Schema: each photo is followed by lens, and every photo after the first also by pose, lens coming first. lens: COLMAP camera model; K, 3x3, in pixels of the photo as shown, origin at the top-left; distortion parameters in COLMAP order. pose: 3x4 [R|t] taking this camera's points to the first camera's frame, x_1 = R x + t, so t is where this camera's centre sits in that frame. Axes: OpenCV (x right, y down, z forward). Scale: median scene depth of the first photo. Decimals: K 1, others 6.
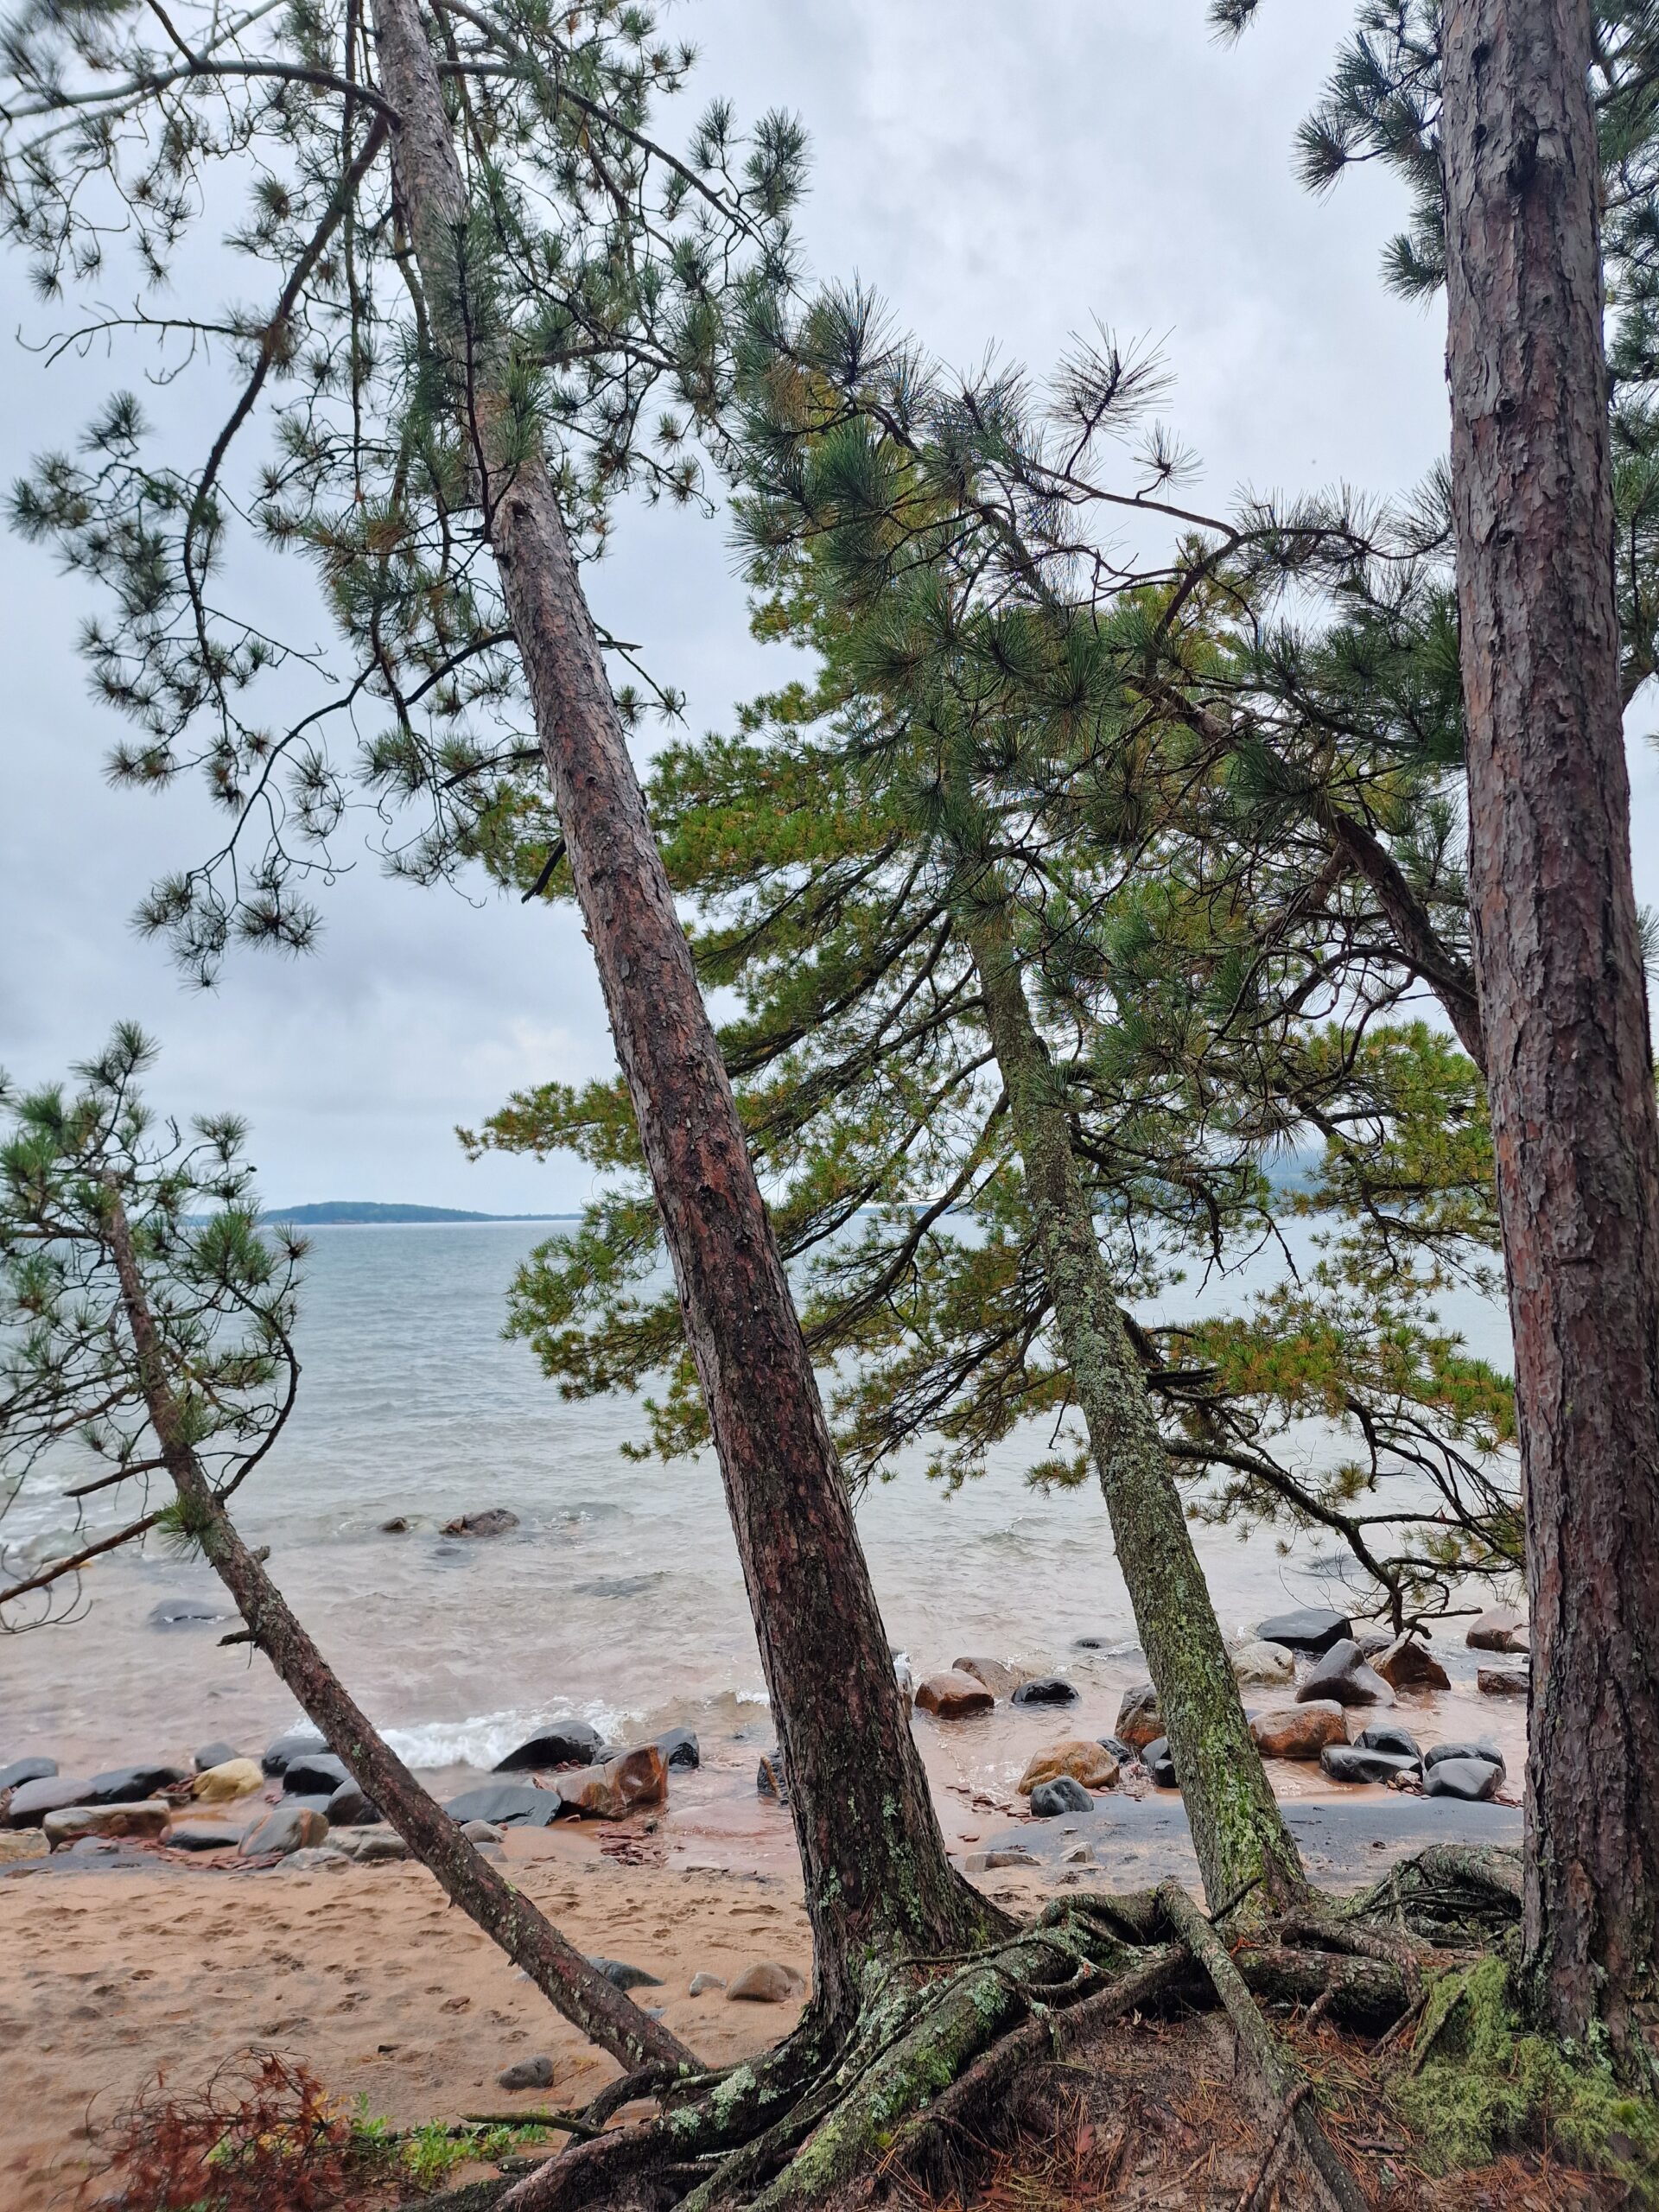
lens RADIAL K [[1498.9, 0, 839.5], [0, 1498.9, 1097.2], [0, 0, 1]] dist [0.048545, -0.005866]
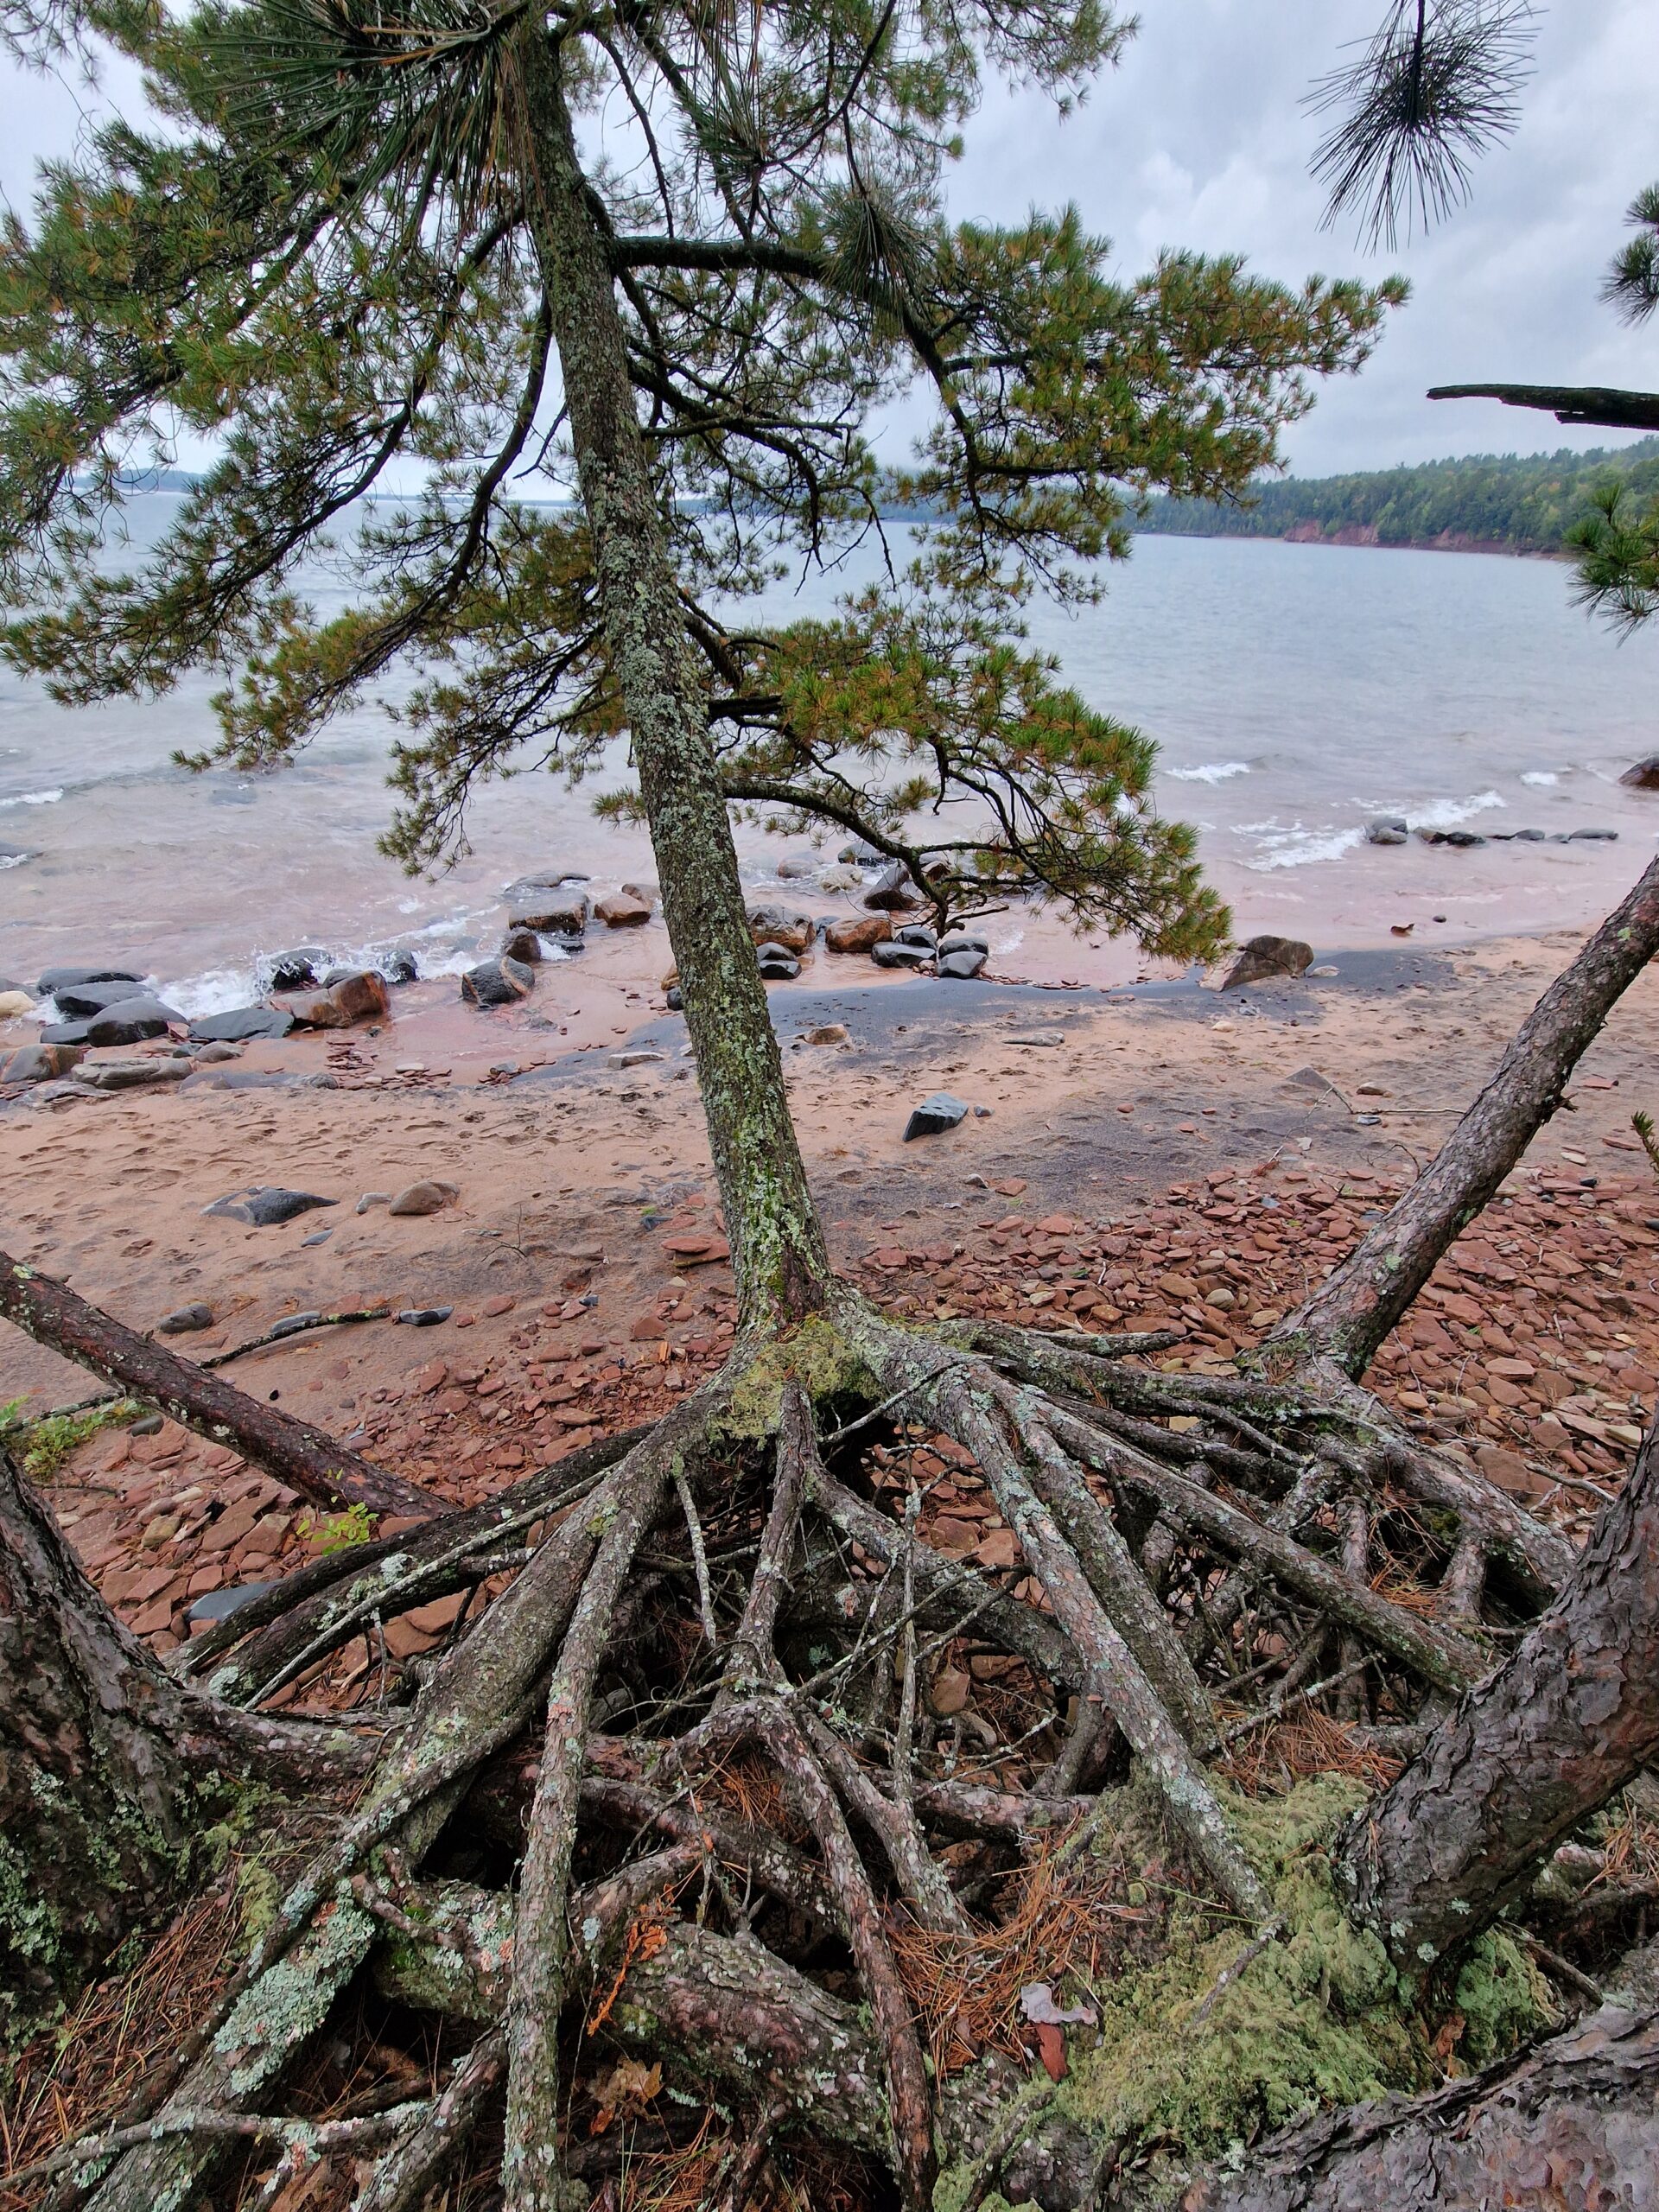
lens RADIAL K [[902.4, 0, 825.3], [0, 902.4, 1087.2], [0, 0, 1]] dist [0.004041, 0.000067]
pose [[0.974642, -0.079545, 0.209157, 0.113638], [-0.061869, 0.802461, 0.593488, 0.040287], [-0.215049, -0.591378, 0.777191, 0.360592]]
